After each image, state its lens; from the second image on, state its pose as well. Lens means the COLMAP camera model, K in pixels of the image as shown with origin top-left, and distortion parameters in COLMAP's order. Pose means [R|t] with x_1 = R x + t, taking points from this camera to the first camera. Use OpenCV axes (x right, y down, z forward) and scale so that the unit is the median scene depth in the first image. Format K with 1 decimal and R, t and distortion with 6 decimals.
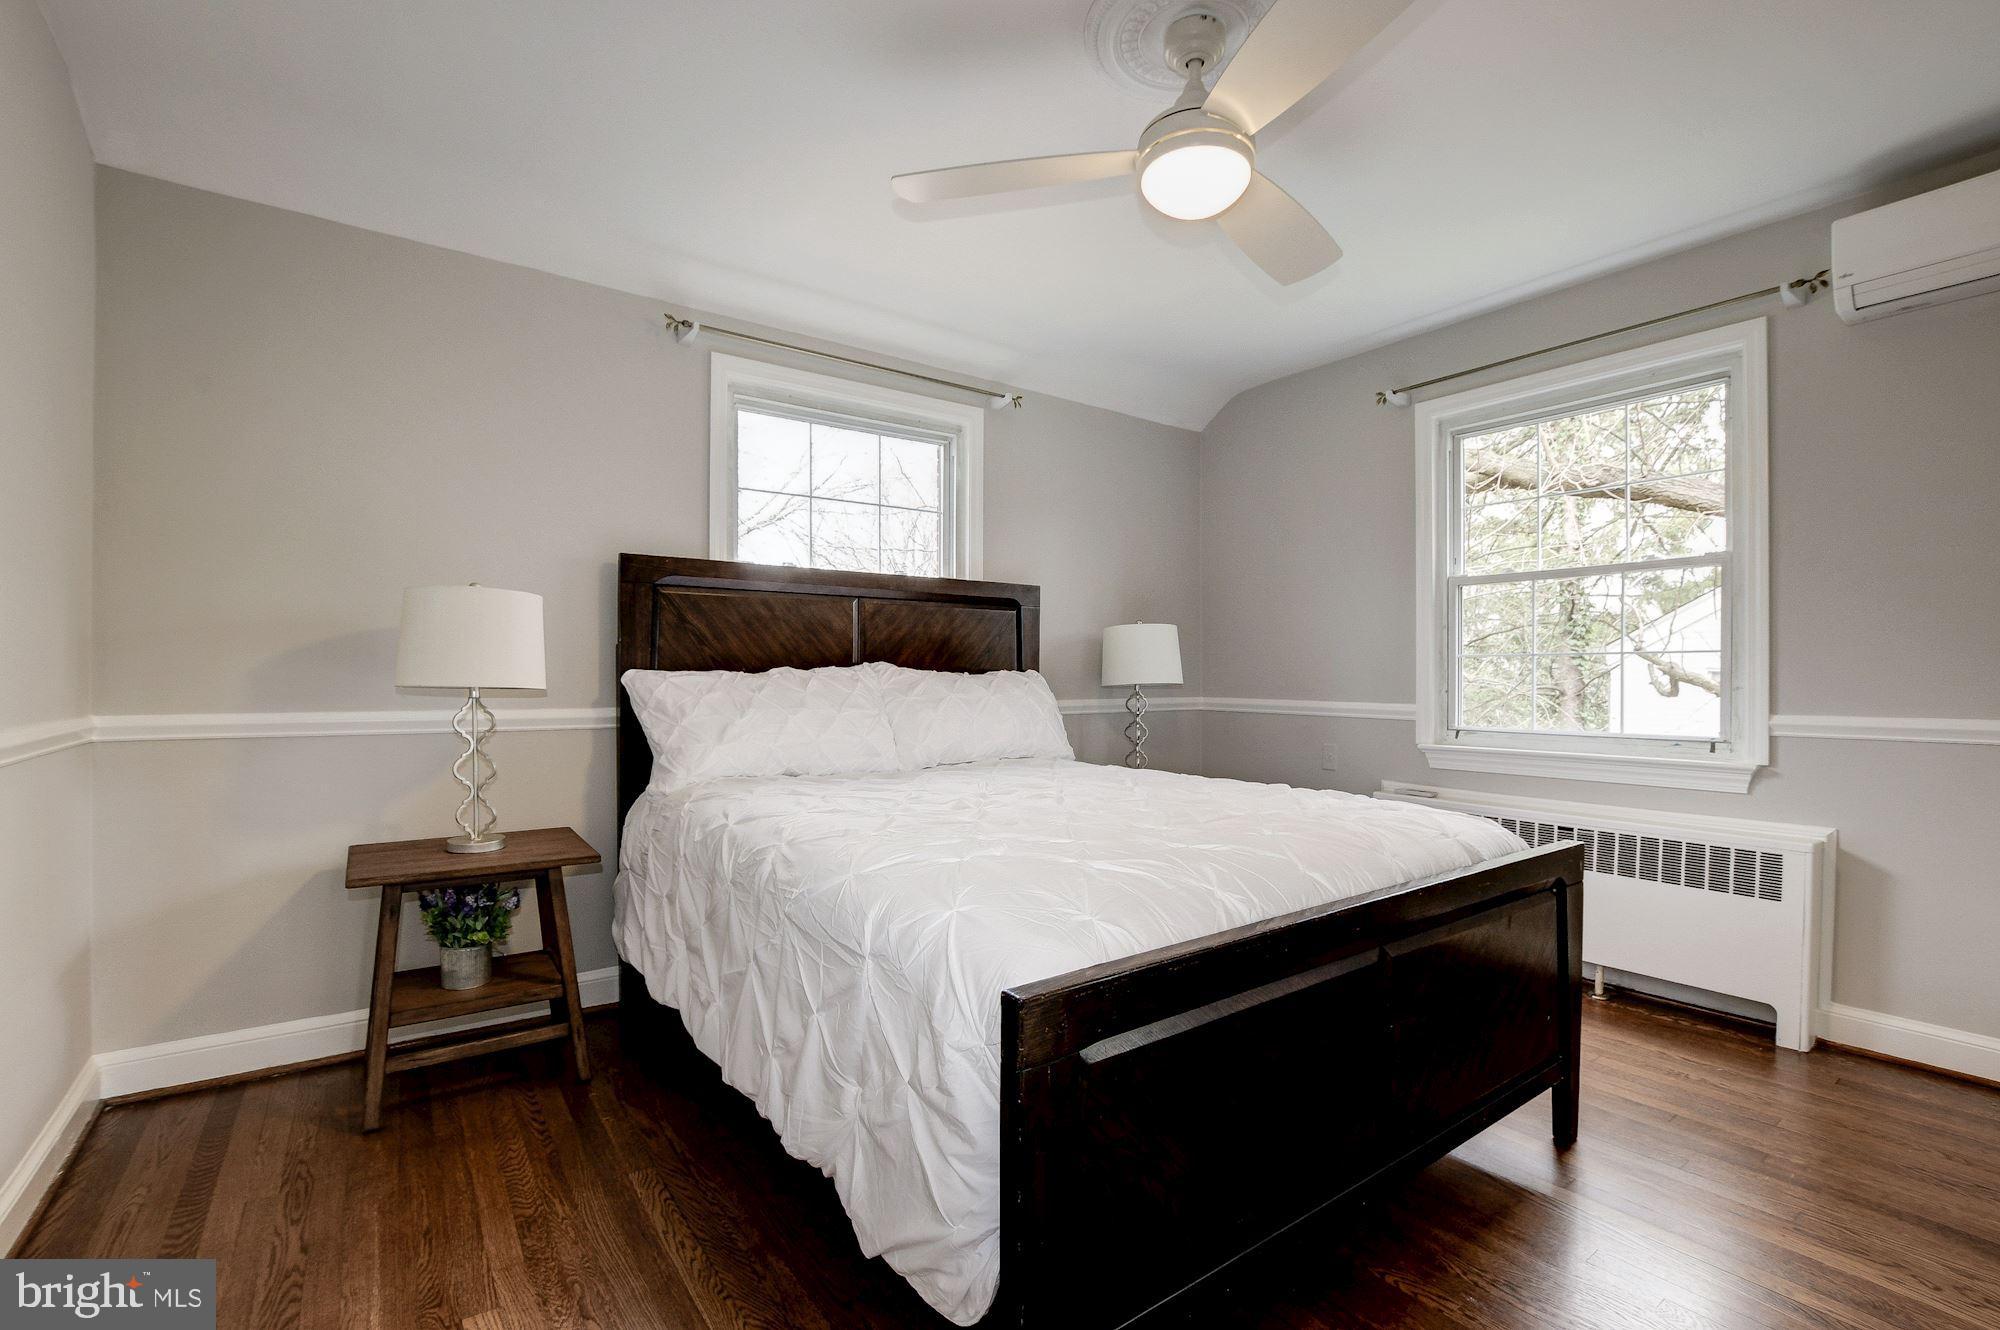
lens RADIAL K [[900.7, 0, 993.2], [0, 900.7, 679.8], [0, 0, 1]] dist [-0.027784, 0.002616]
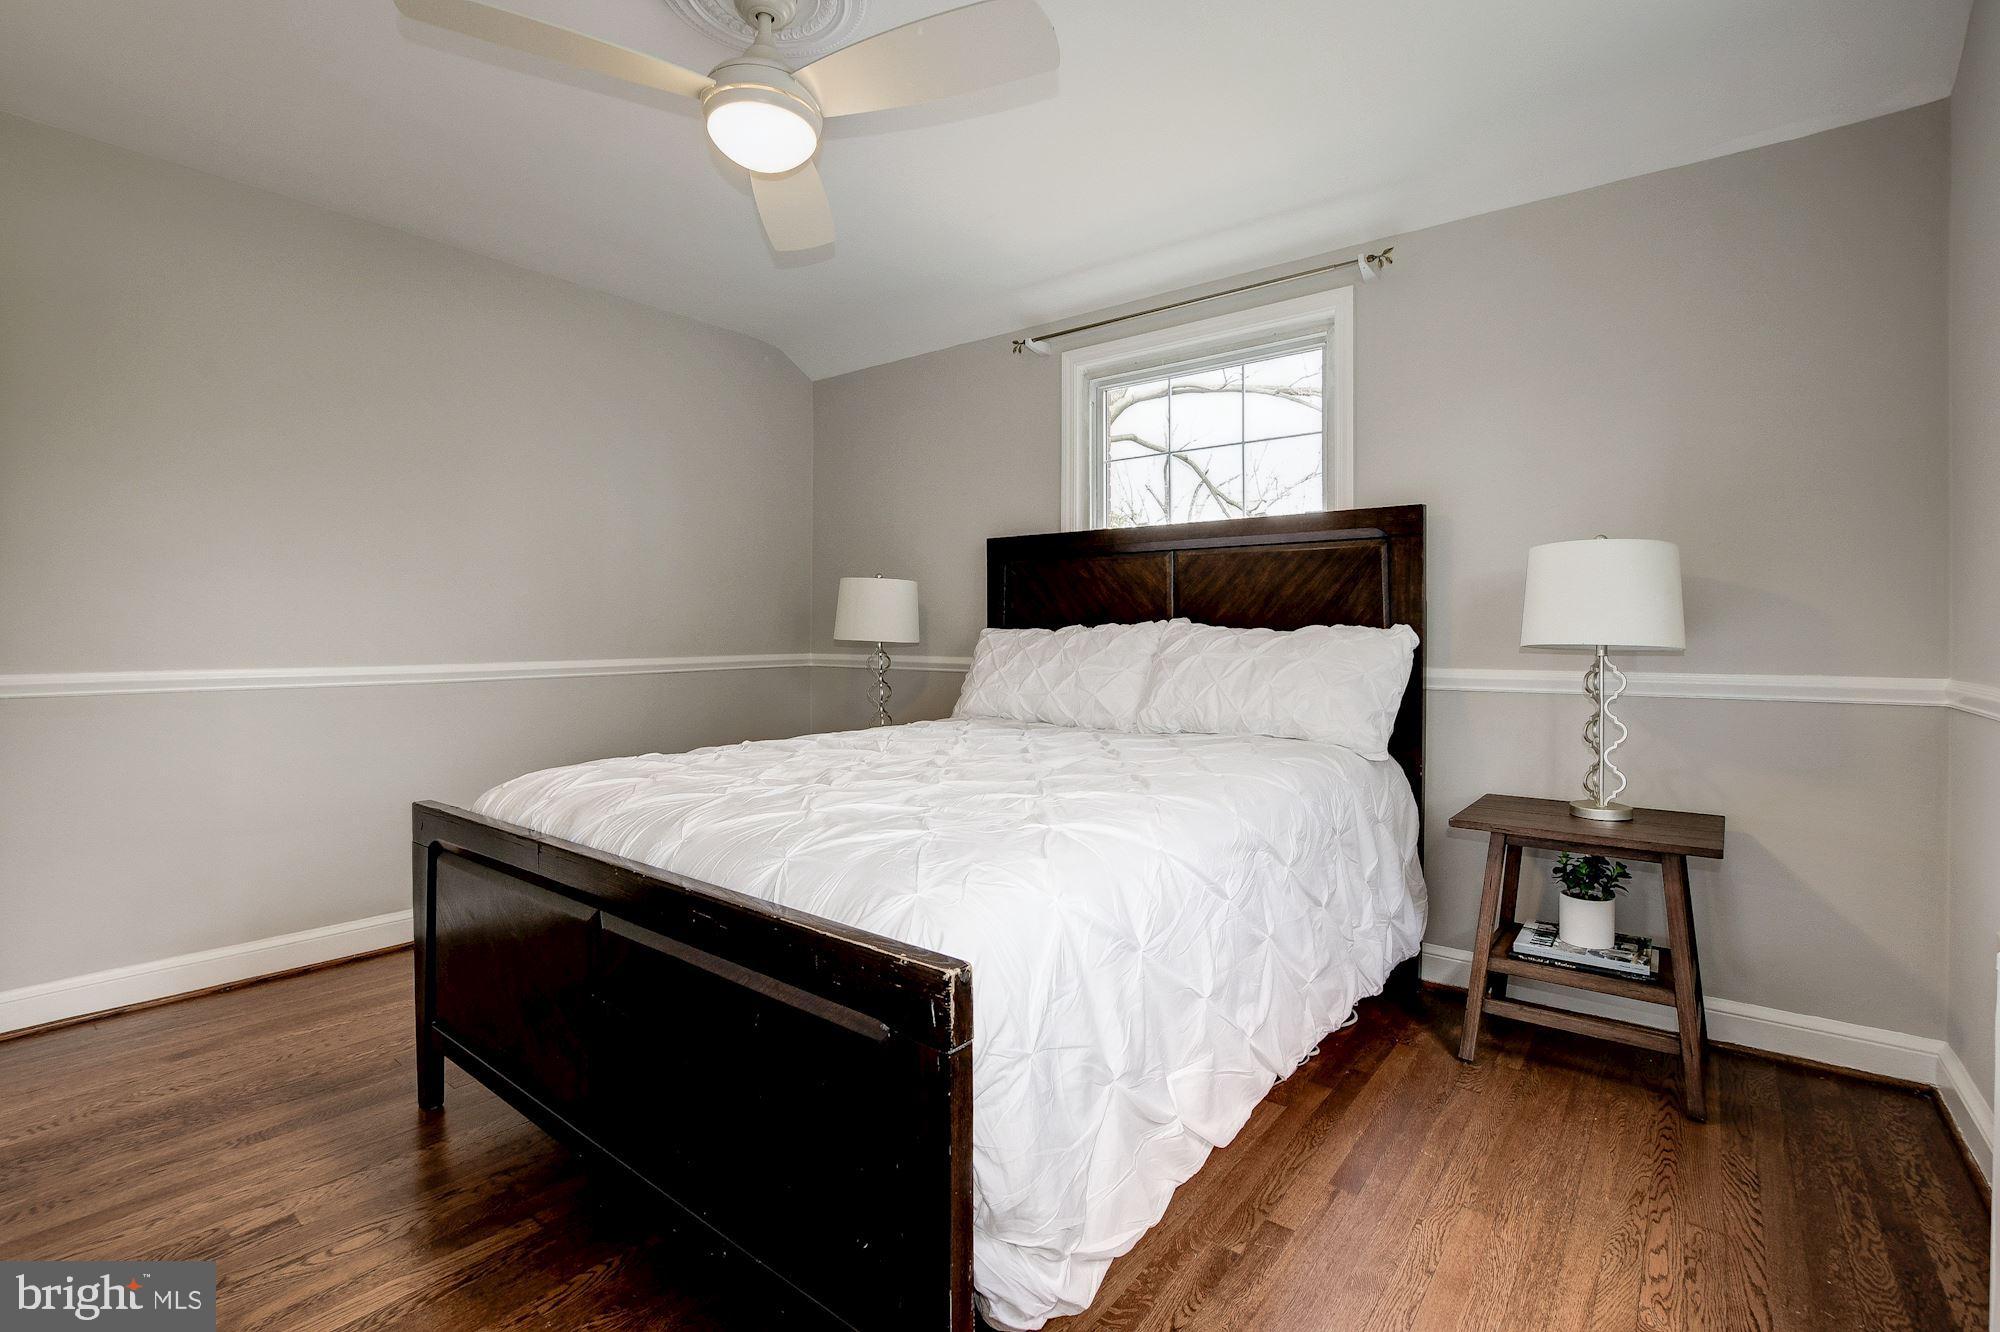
lens RADIAL K [[900.7, 0, 981.3], [0, 900.7, 628.9], [0, 0, 1]] dist [-0.027784, 0.002616]
pose [[0.265365, -0.004557, -0.964137, 0.725645], [-0.005006, 0.999969, -0.006105, -0.002521], [0.964135, 0.006446, 0.265334, 0.560940]]
